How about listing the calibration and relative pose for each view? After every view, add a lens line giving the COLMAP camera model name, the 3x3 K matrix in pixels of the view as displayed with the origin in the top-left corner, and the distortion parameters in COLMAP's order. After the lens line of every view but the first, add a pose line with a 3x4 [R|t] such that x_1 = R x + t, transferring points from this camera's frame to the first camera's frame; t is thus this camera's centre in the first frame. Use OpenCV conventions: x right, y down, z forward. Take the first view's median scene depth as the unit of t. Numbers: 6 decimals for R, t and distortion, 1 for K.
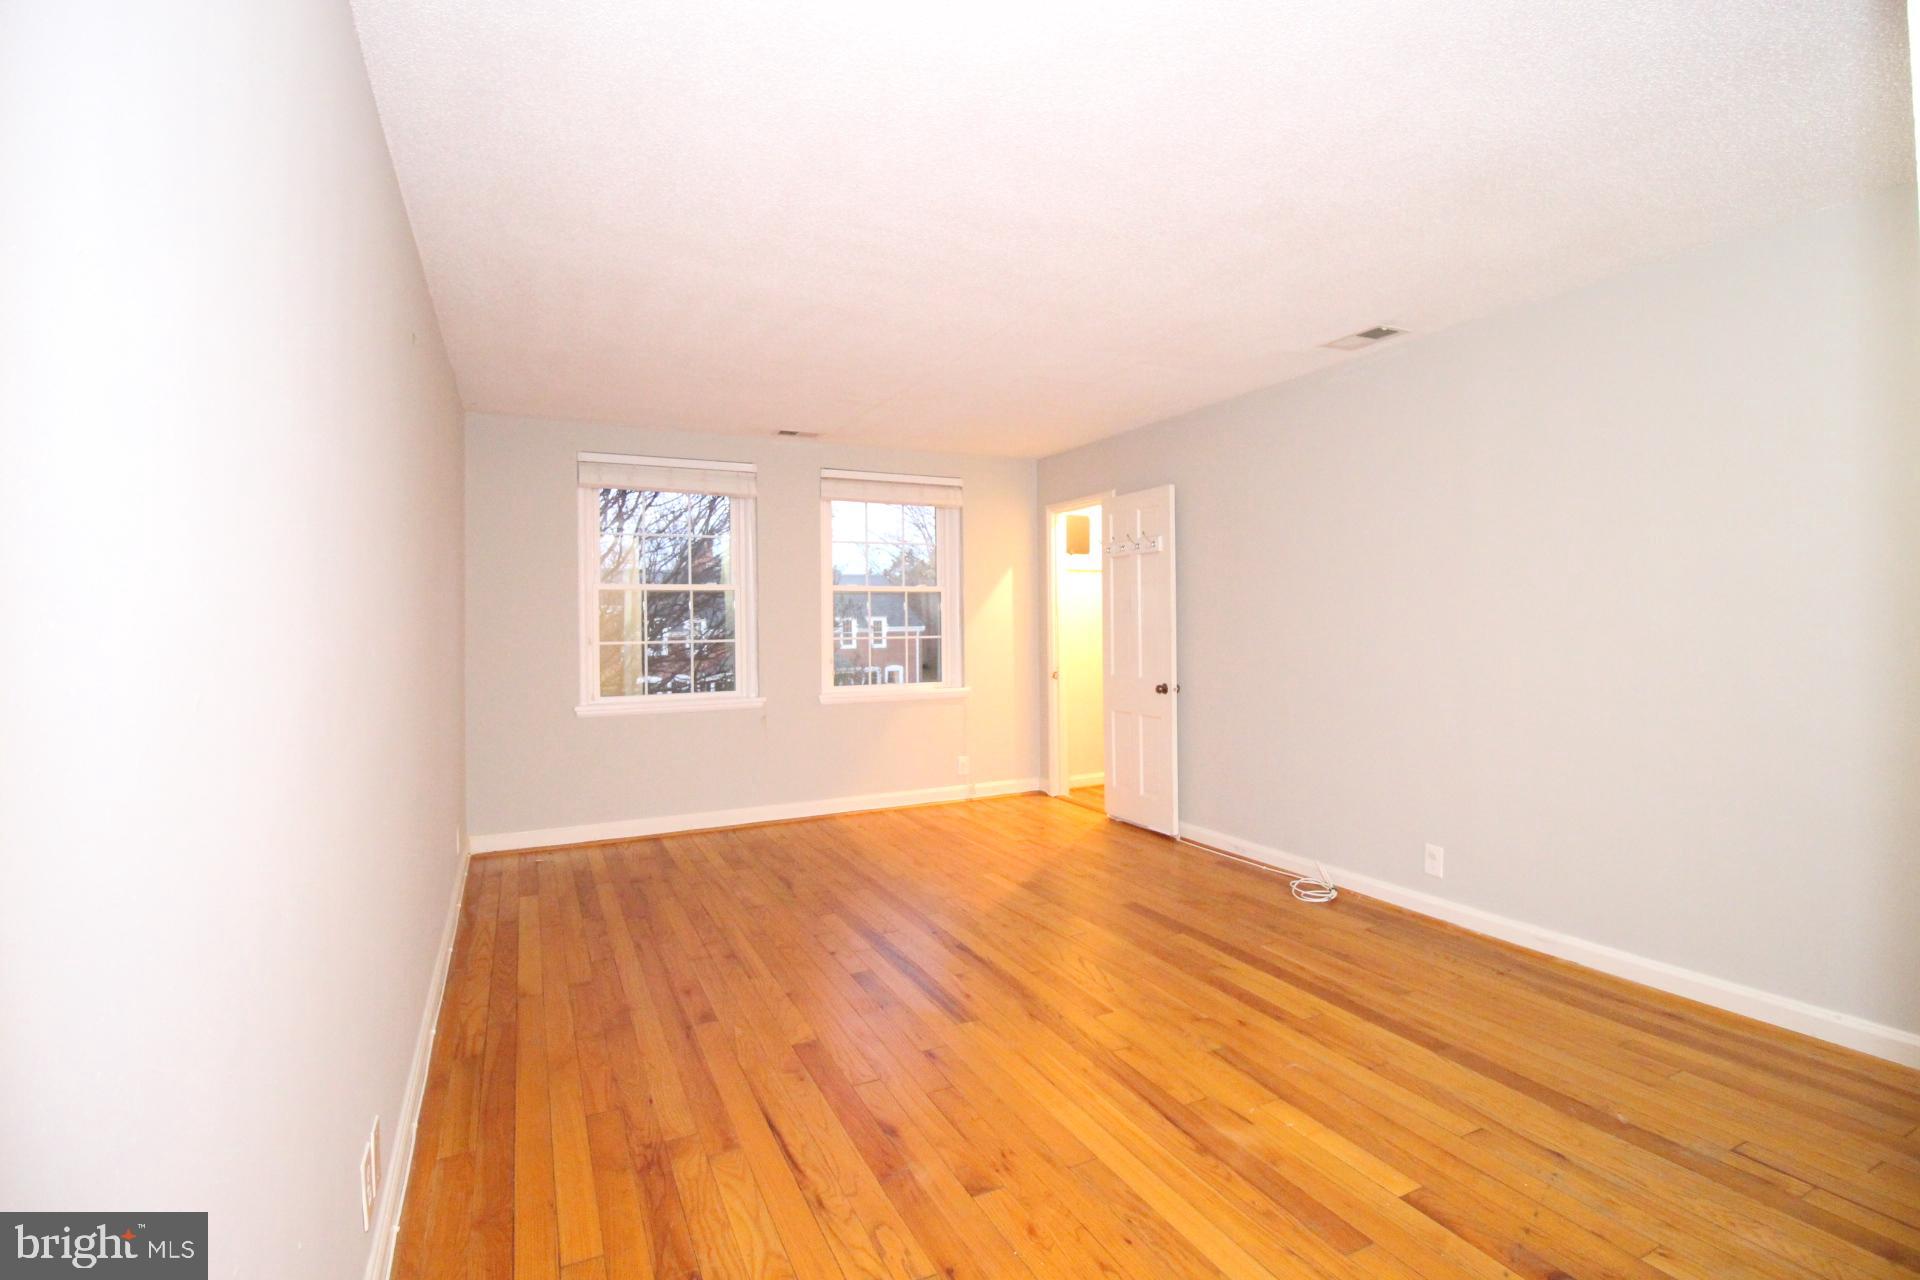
lens RADIAL K [[892.7, 0, 962.2], [0, 892.7, 611.3], [0, 0, 1]] dist [0.004666, -0.012589]
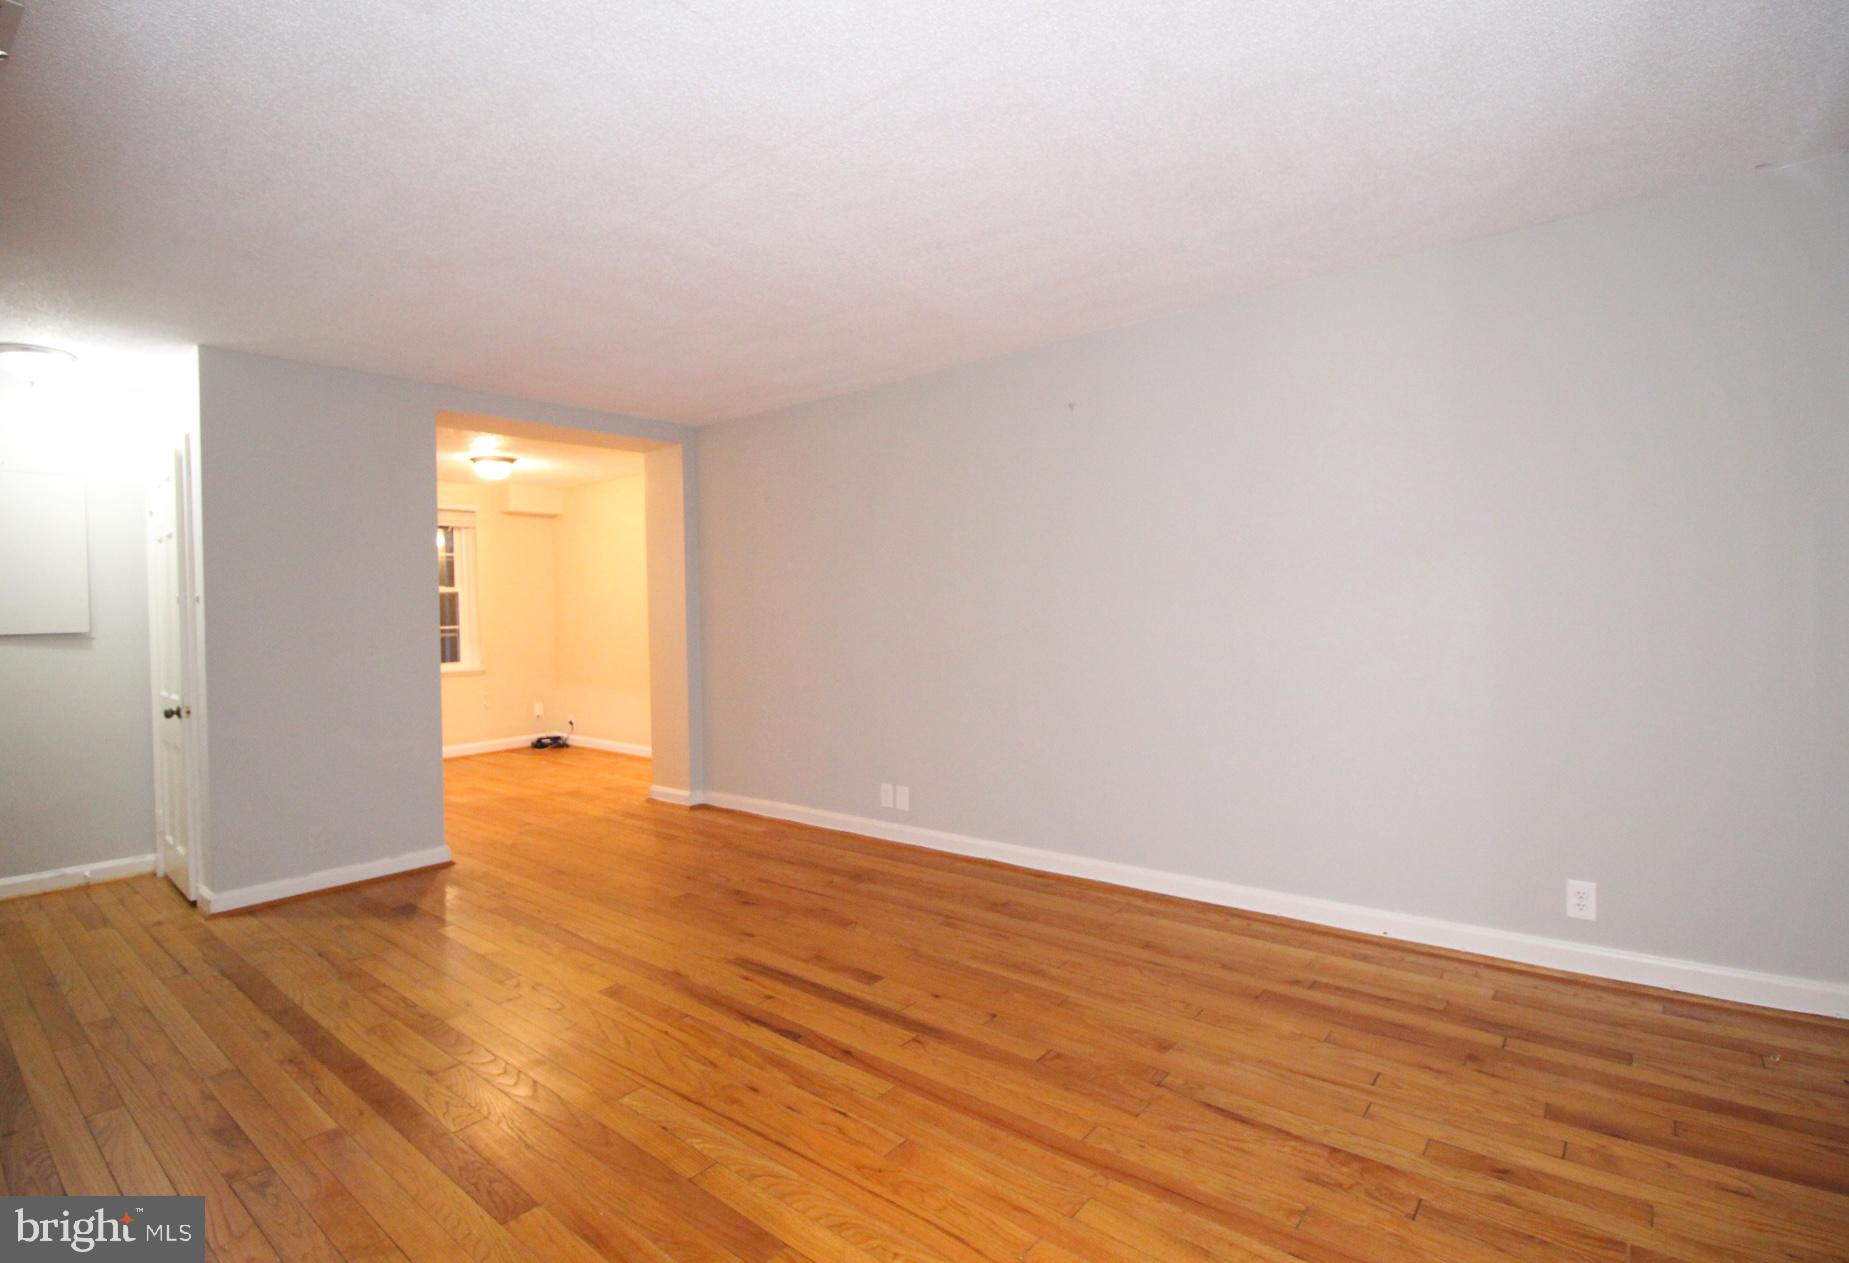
lens RADIAL K [[881.3, 0, 902.4], [0, 881.3, 607.1], [0, 0, 1]] dist [0.000102, -0.012331]
pose [[-0.911116, 0.033449, -0.410790, 0.219440], [0.038610, 0.999245, -0.004272, 0.021827], [0.410337, -0.019753, -0.911720, 1.812849]]
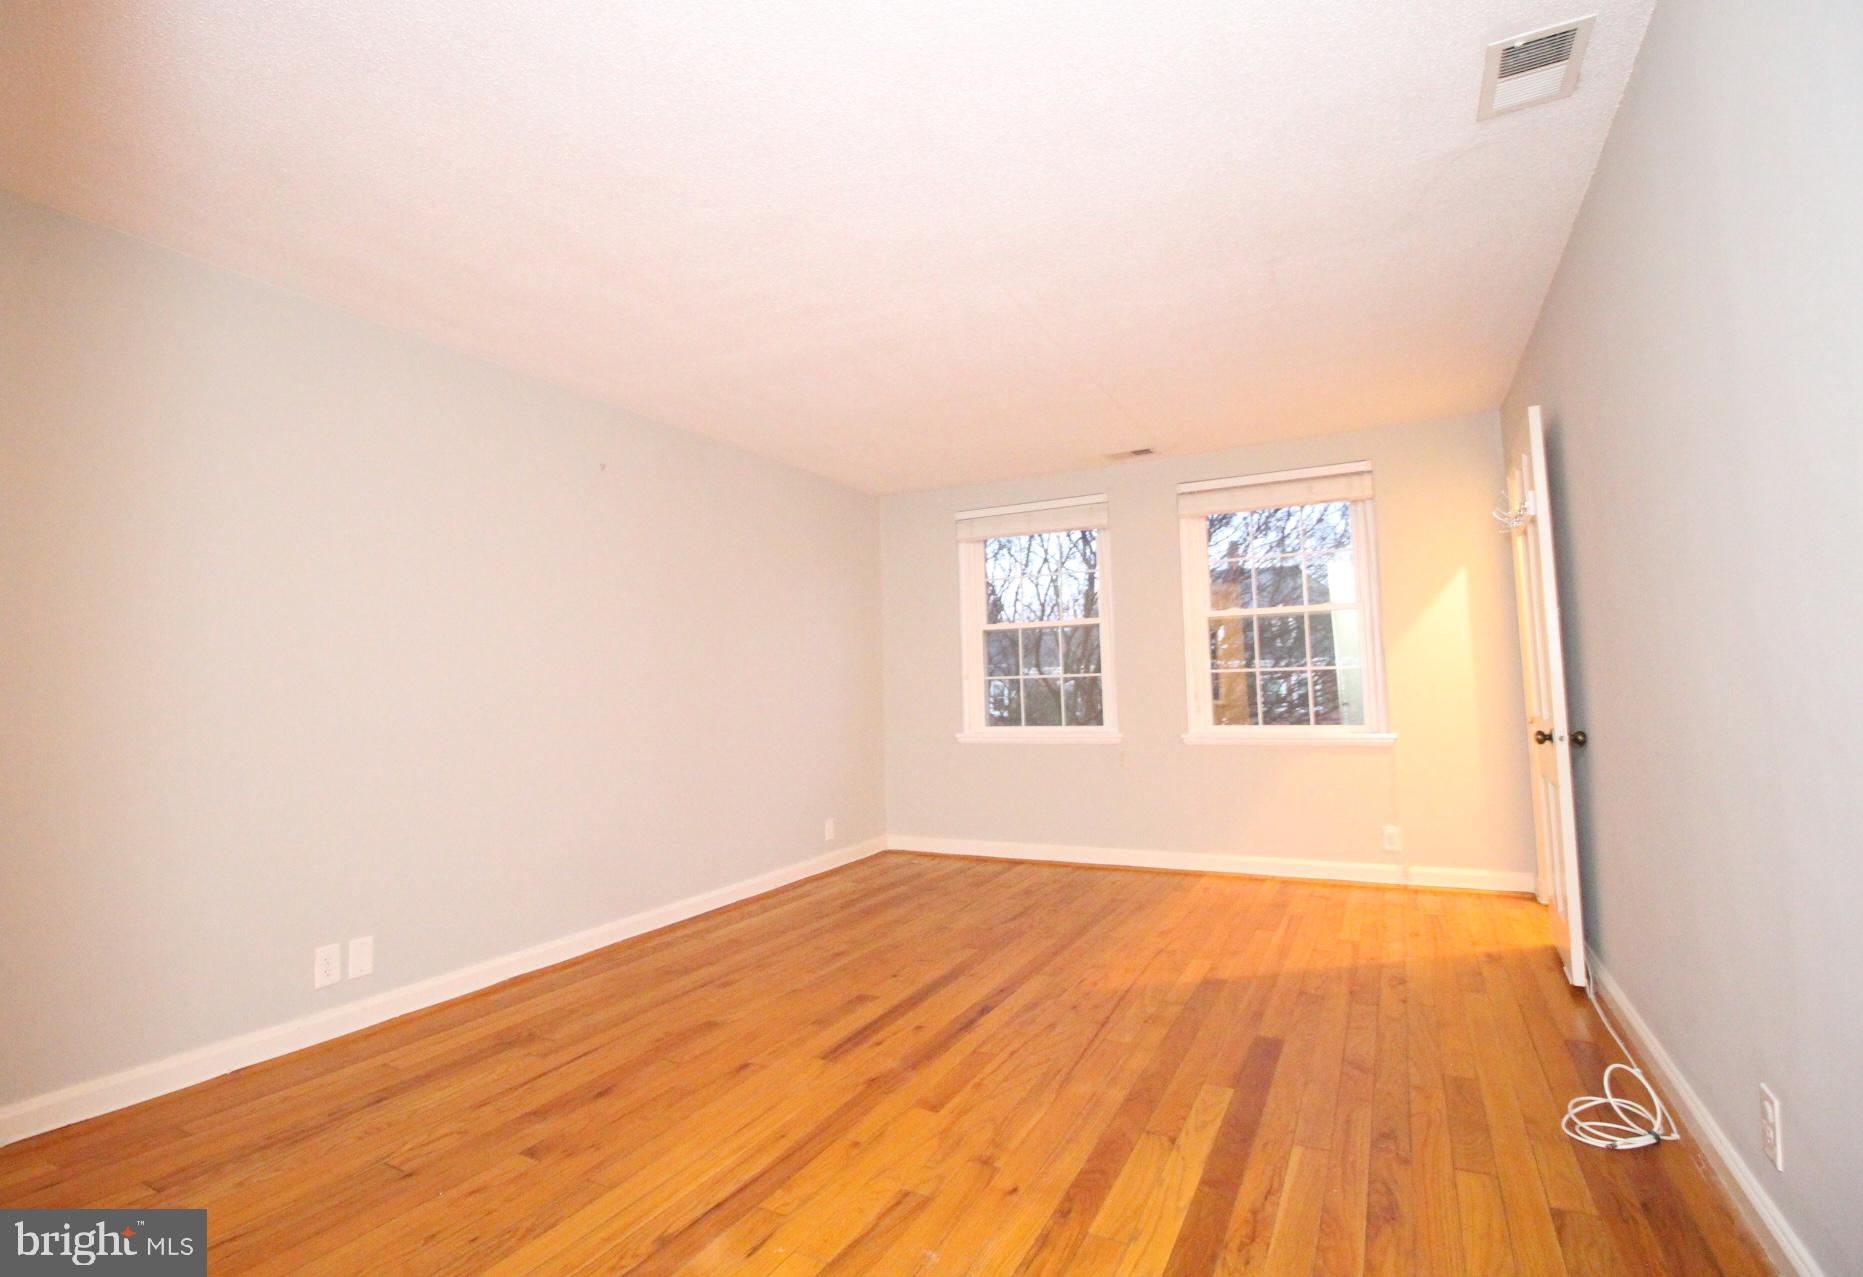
lens RADIAL K [[887.9, 0, 909.2], [0, 887.9, 613.9], [0, 0, 1]] dist [0.000102, -0.012331]
pose [[0.578967, -0.072528, -0.812119, 0.724141], [0.025137, 0.997150, -0.071133, 0.053197], [0.814963, 0.020770, 0.579140, 0.448951]]
